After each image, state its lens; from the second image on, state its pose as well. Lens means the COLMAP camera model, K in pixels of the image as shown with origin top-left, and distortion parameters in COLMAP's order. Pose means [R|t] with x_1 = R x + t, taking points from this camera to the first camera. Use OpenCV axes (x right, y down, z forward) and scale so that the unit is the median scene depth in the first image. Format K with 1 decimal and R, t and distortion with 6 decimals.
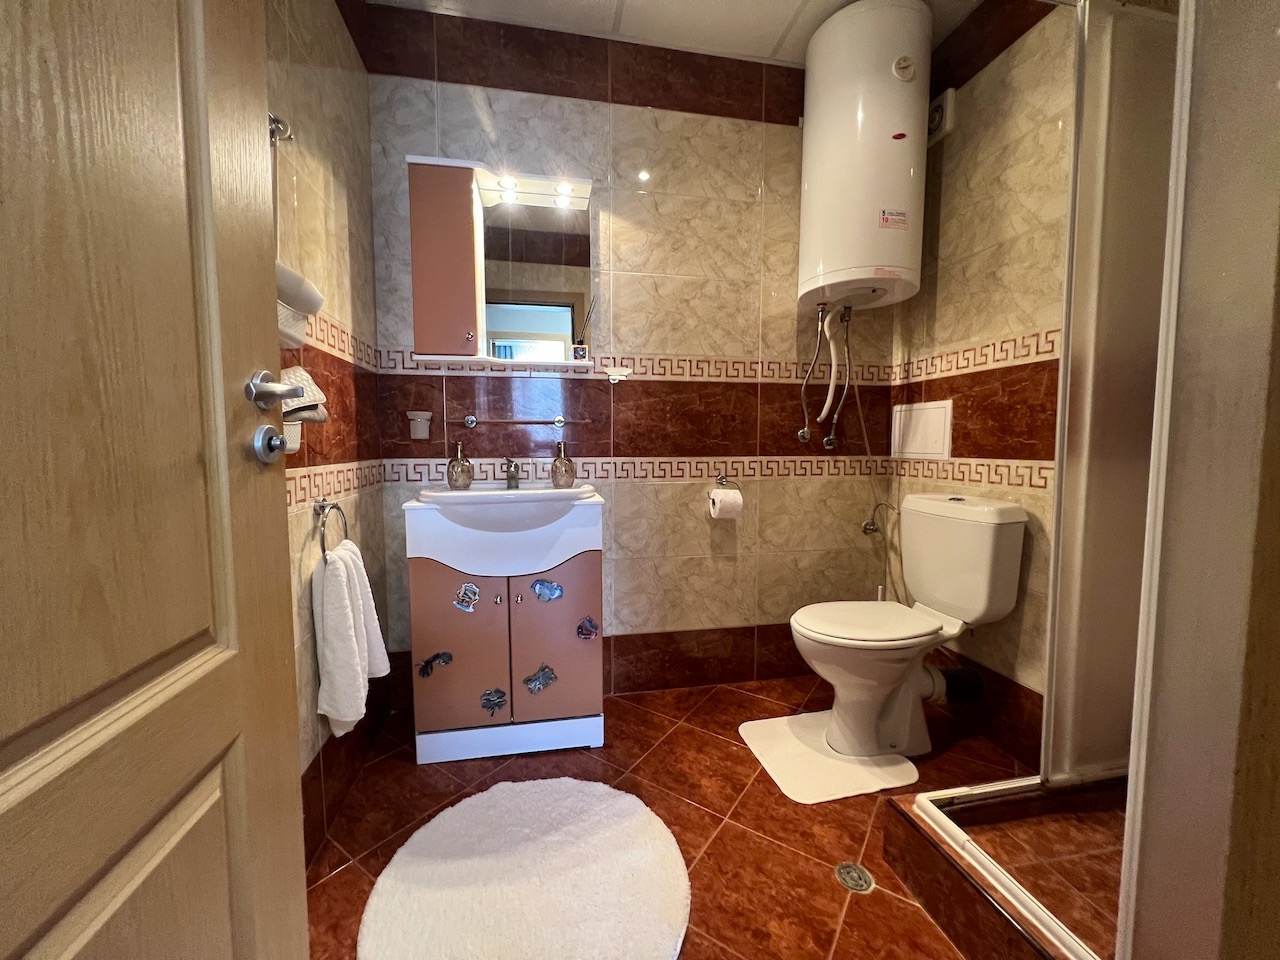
lens RADIAL K [[512.8, 0, 637.4], [0, 512.8, 479.5], [0, 0, 1]] dist [-0.002027, 0.000000]
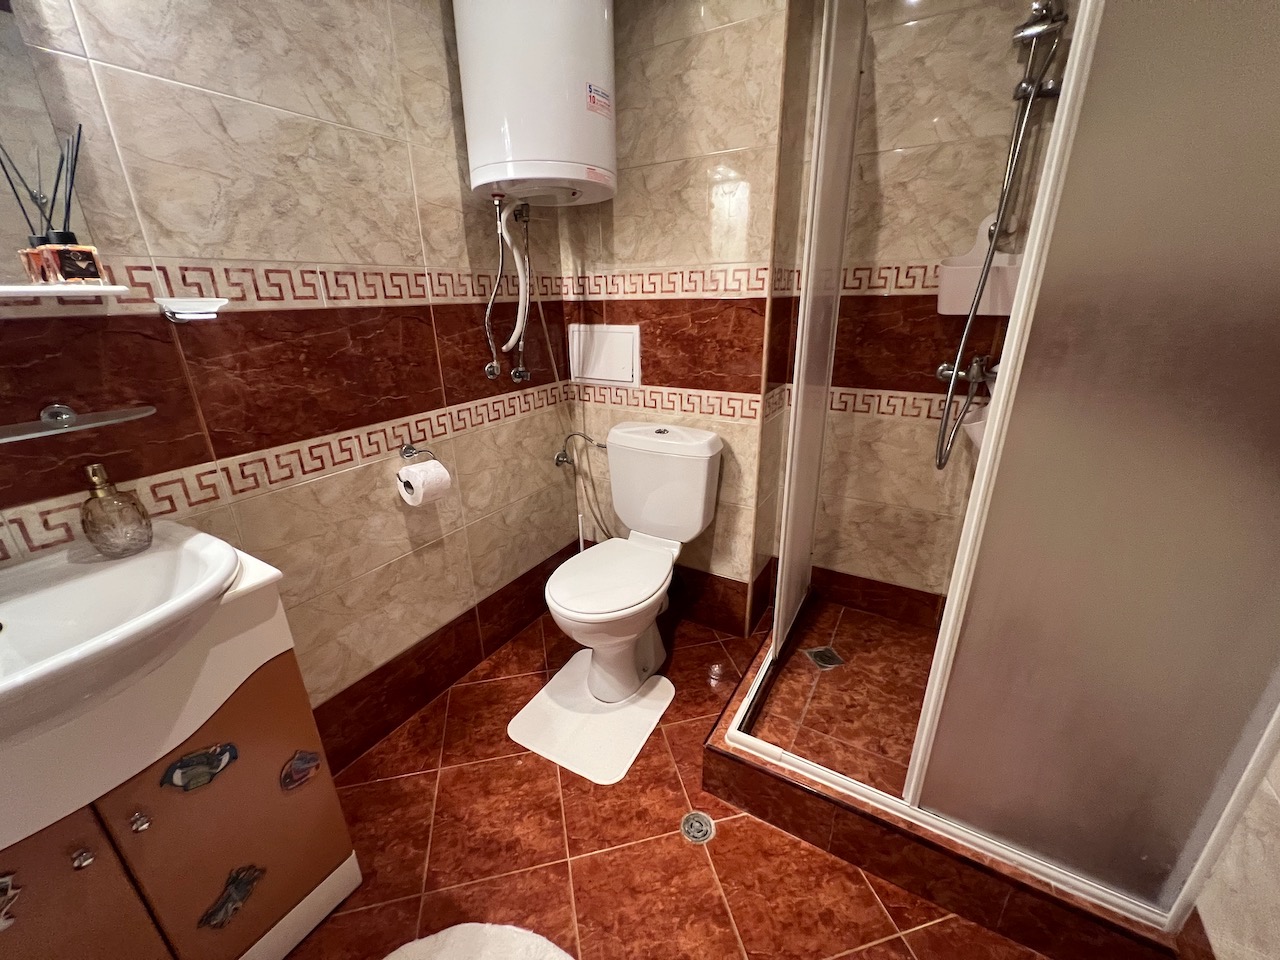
lens RADIAL K [[512.8, 0, 637.2], [0, 512.8, 479.5], [0, 0, 1]] dist [-0.003439, 0.000842]
pose [[0.667529, -0.264007, 0.696208, -0.135399], [0.070371, 0.953213, 0.293993, -0.153786], [-0.741251, -0.147256, 0.654876, 0.302835]]
